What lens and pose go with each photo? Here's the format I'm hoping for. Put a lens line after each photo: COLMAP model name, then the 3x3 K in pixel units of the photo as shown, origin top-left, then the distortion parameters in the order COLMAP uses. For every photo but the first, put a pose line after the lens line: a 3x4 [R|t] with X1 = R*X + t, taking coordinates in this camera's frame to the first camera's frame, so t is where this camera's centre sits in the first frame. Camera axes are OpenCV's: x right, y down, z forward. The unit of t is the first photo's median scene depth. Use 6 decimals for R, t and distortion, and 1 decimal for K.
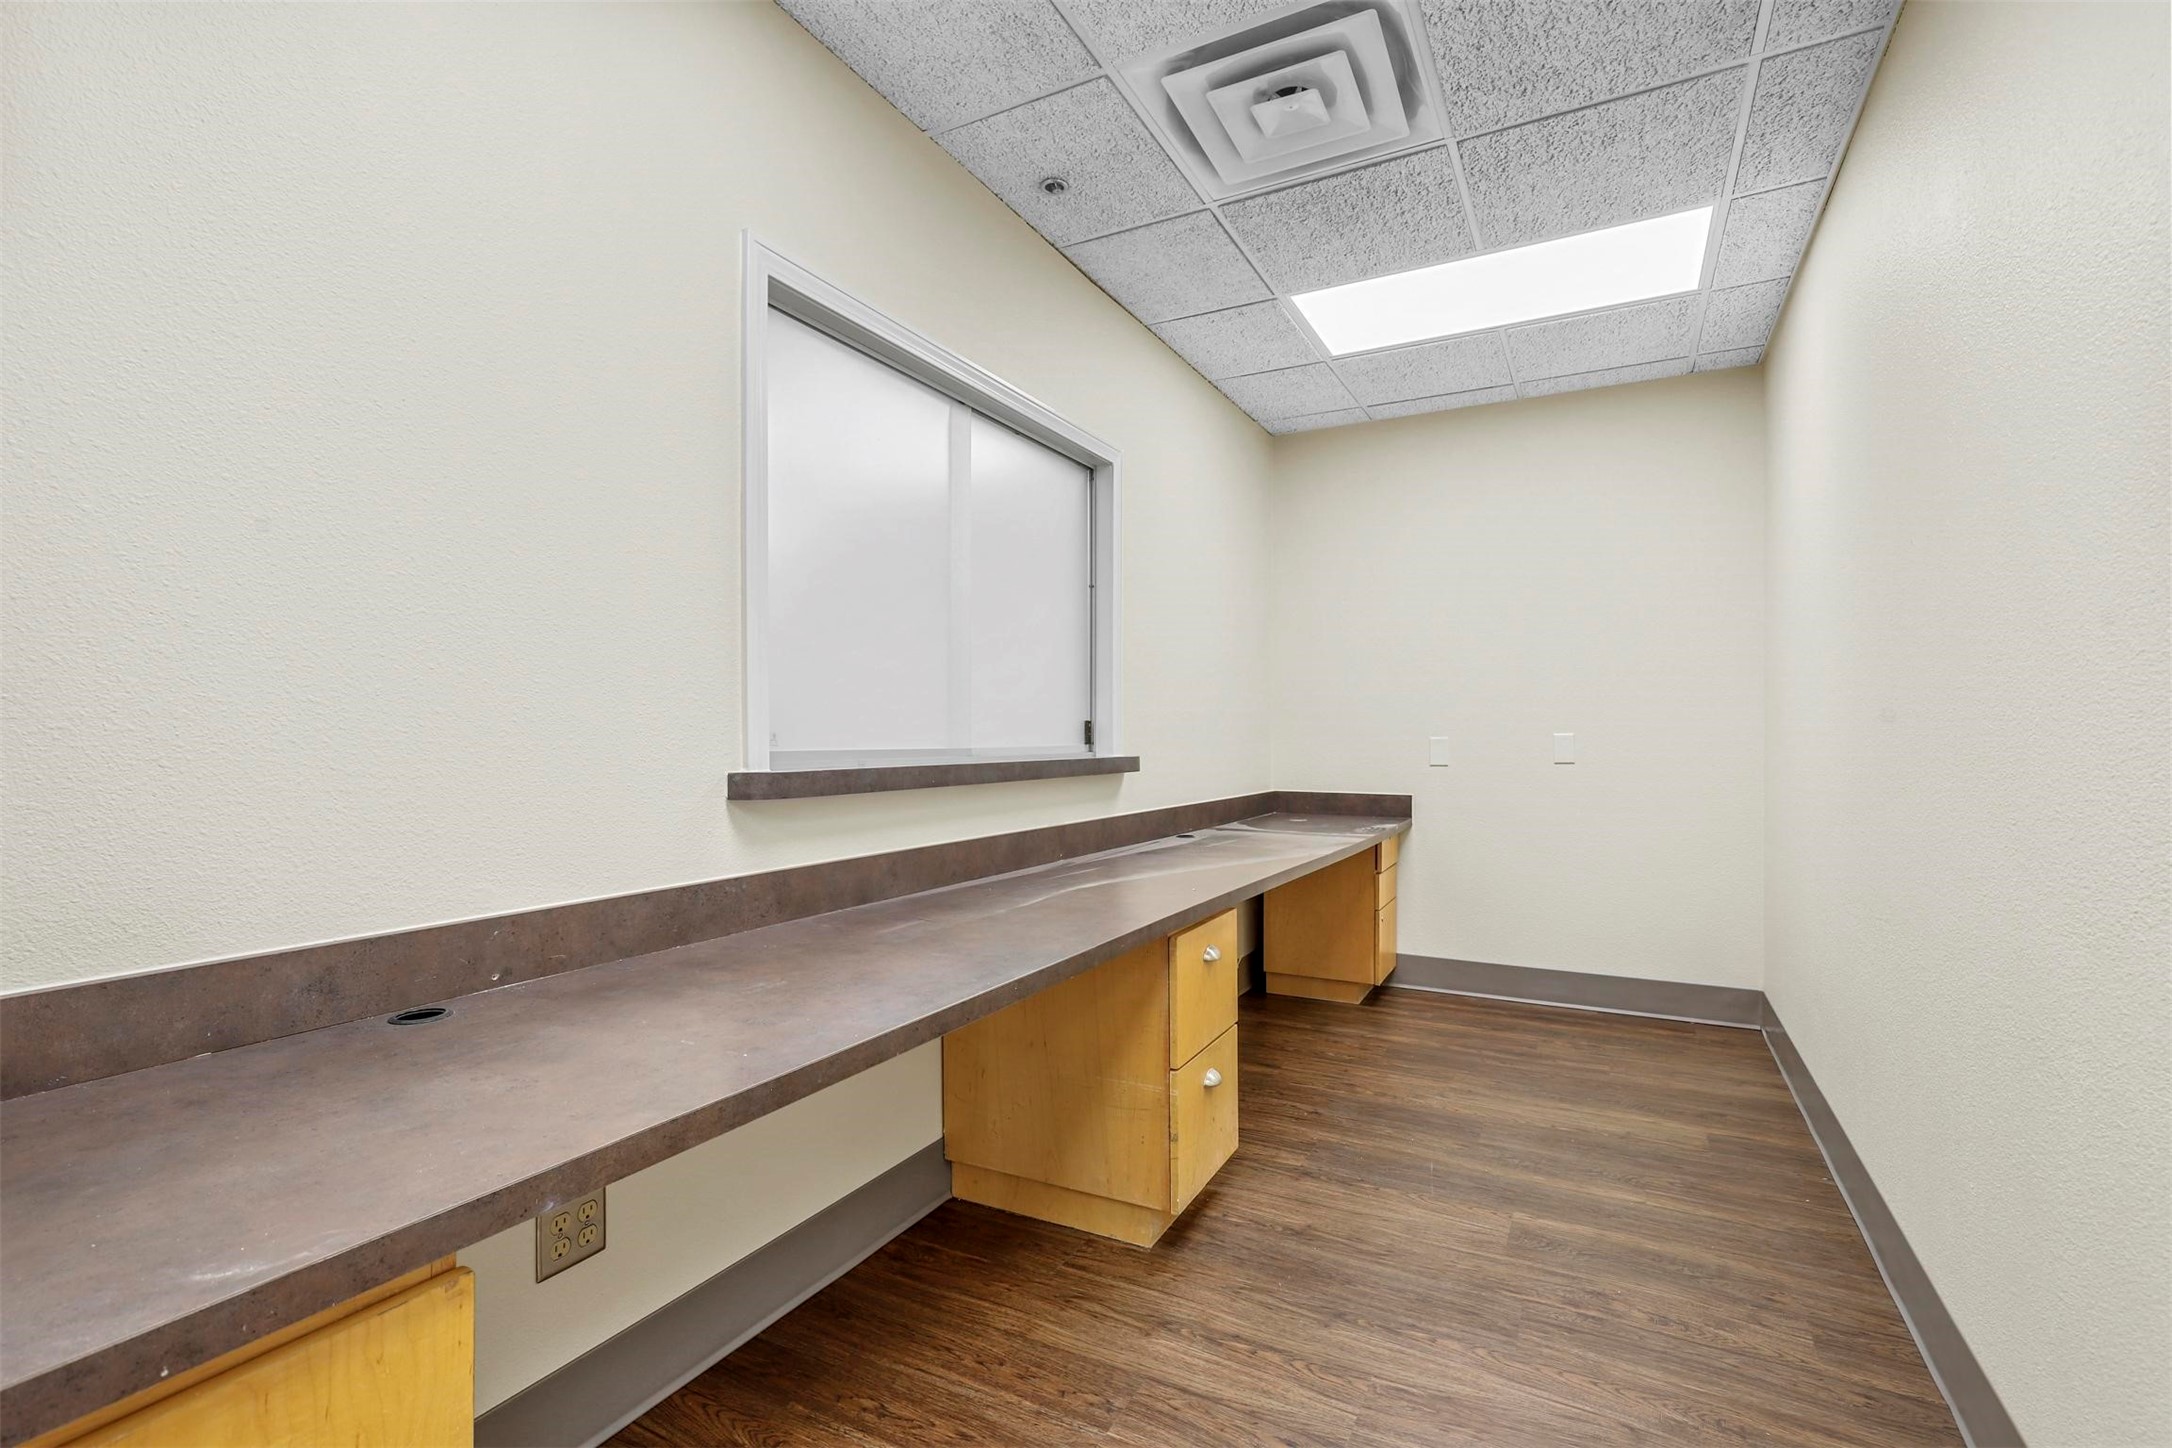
lens RADIAL K [[987.7, 0, 1090.3], [0, 987.7, 738.9], [0, 0, 1]] dist [0.000953, -0.002266]
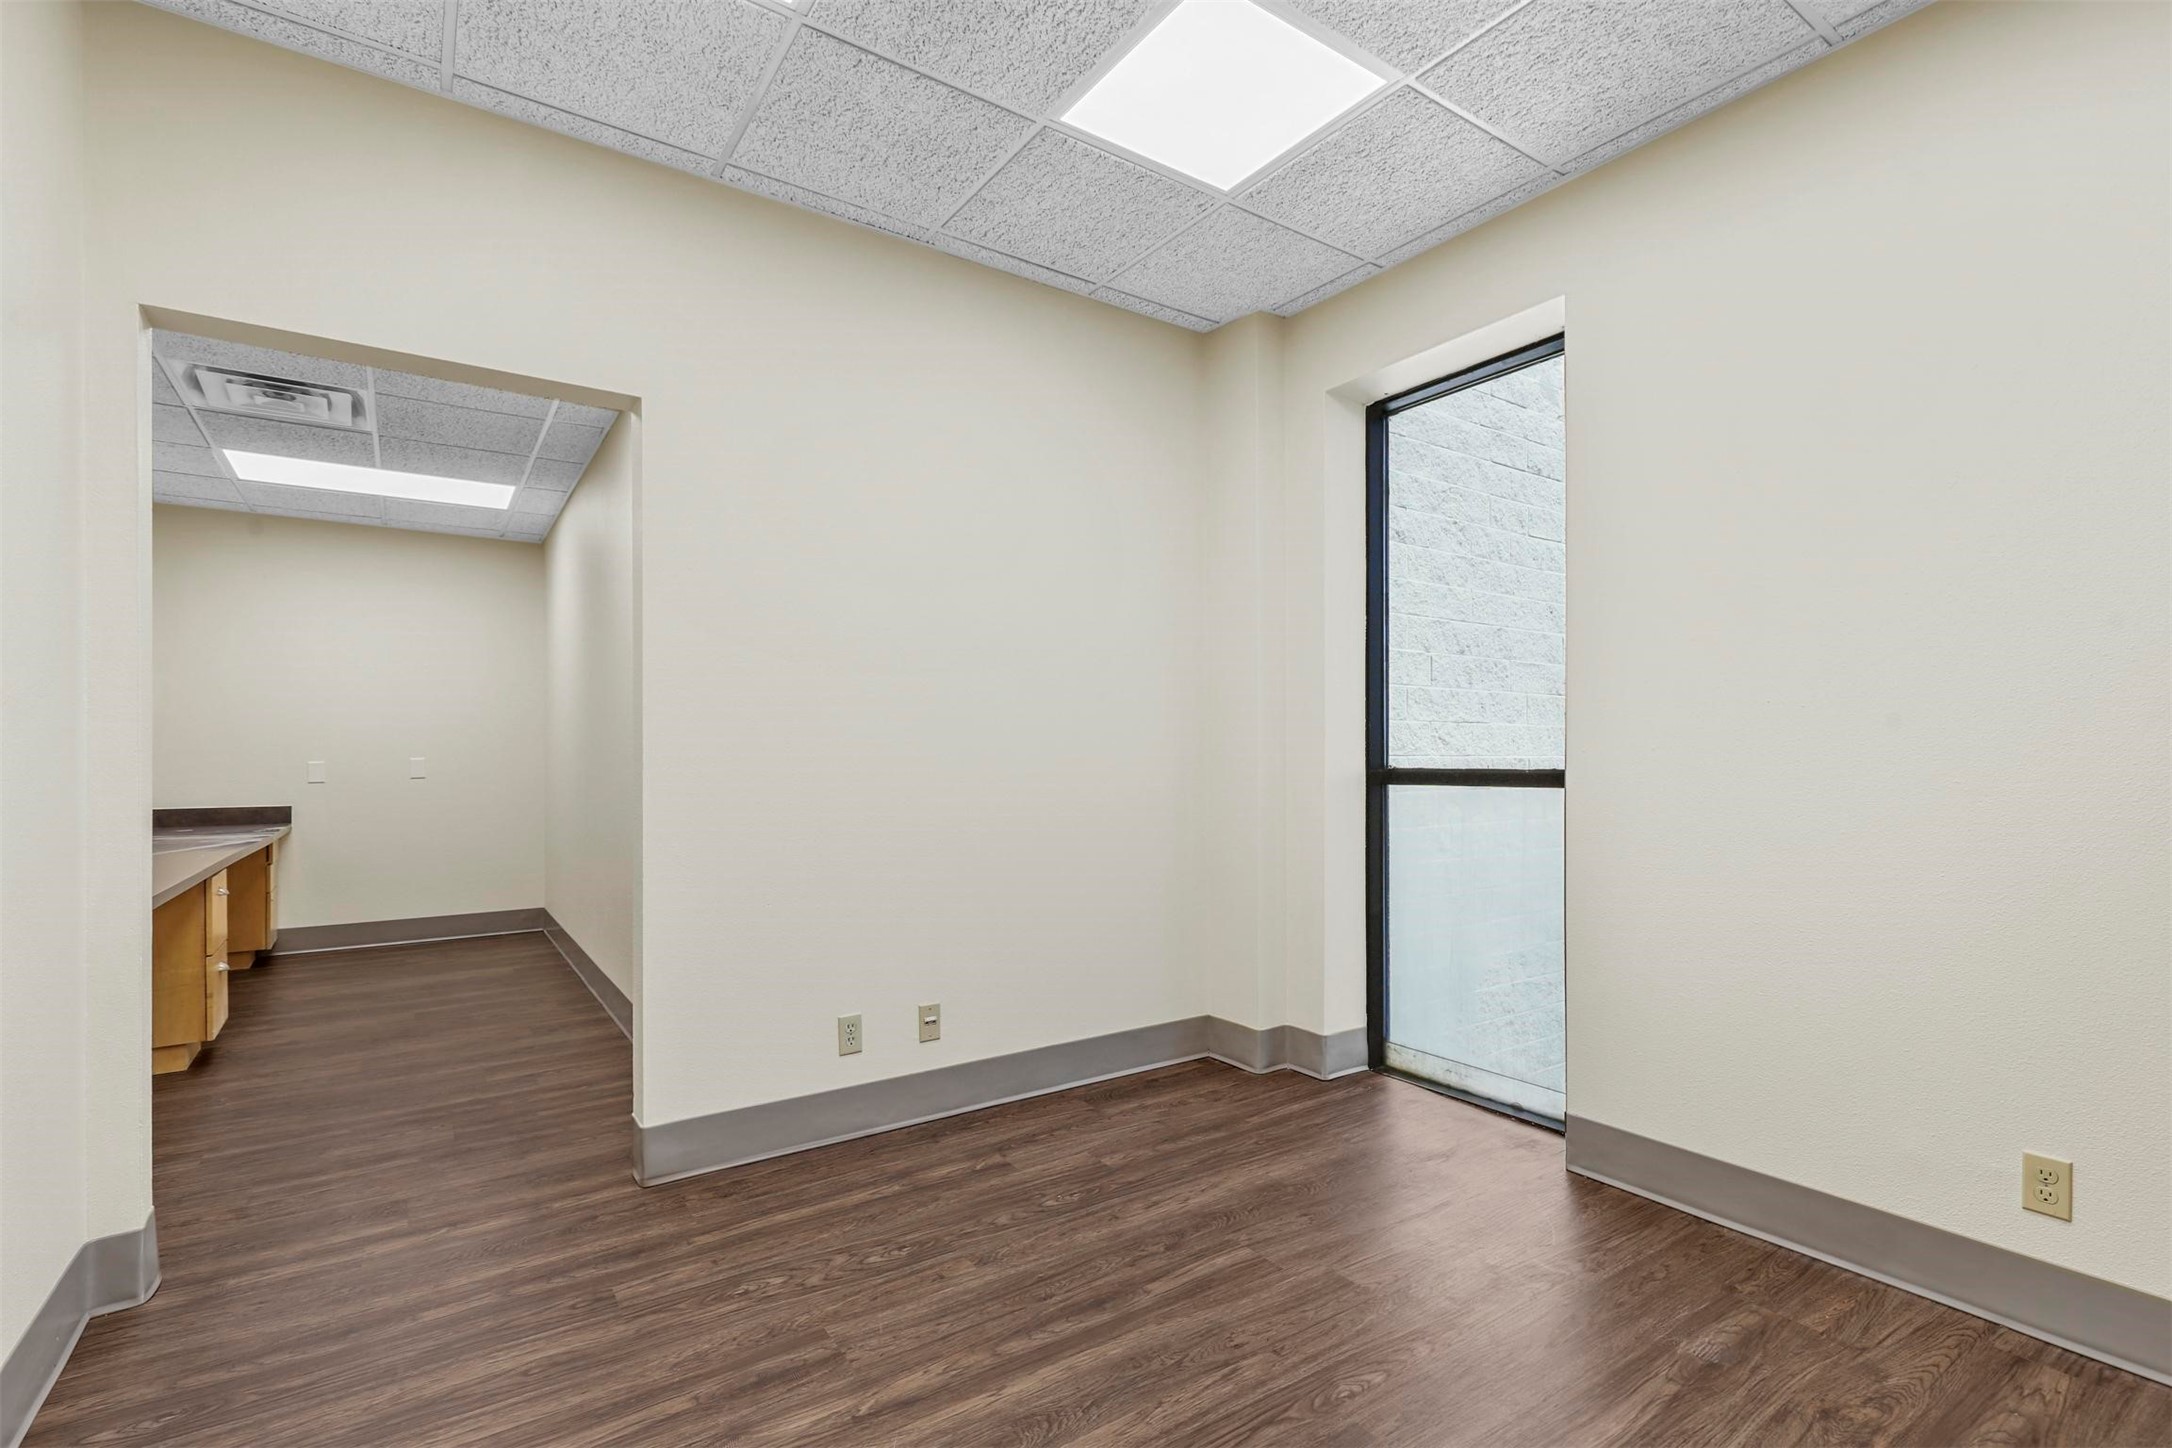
lens RADIAL K [[987.7, 0, 1084.5], [0, 987.7, 737.1], [0, 0, 1]] dist [0.000953, -0.002266]
pose [[0.463999, 0.011416, 0.885762, -0.407209], [0.013809, 0.999702, -0.020118, 0.007109], [-0.885728, 0.021566, 0.463703, -0.634940]]
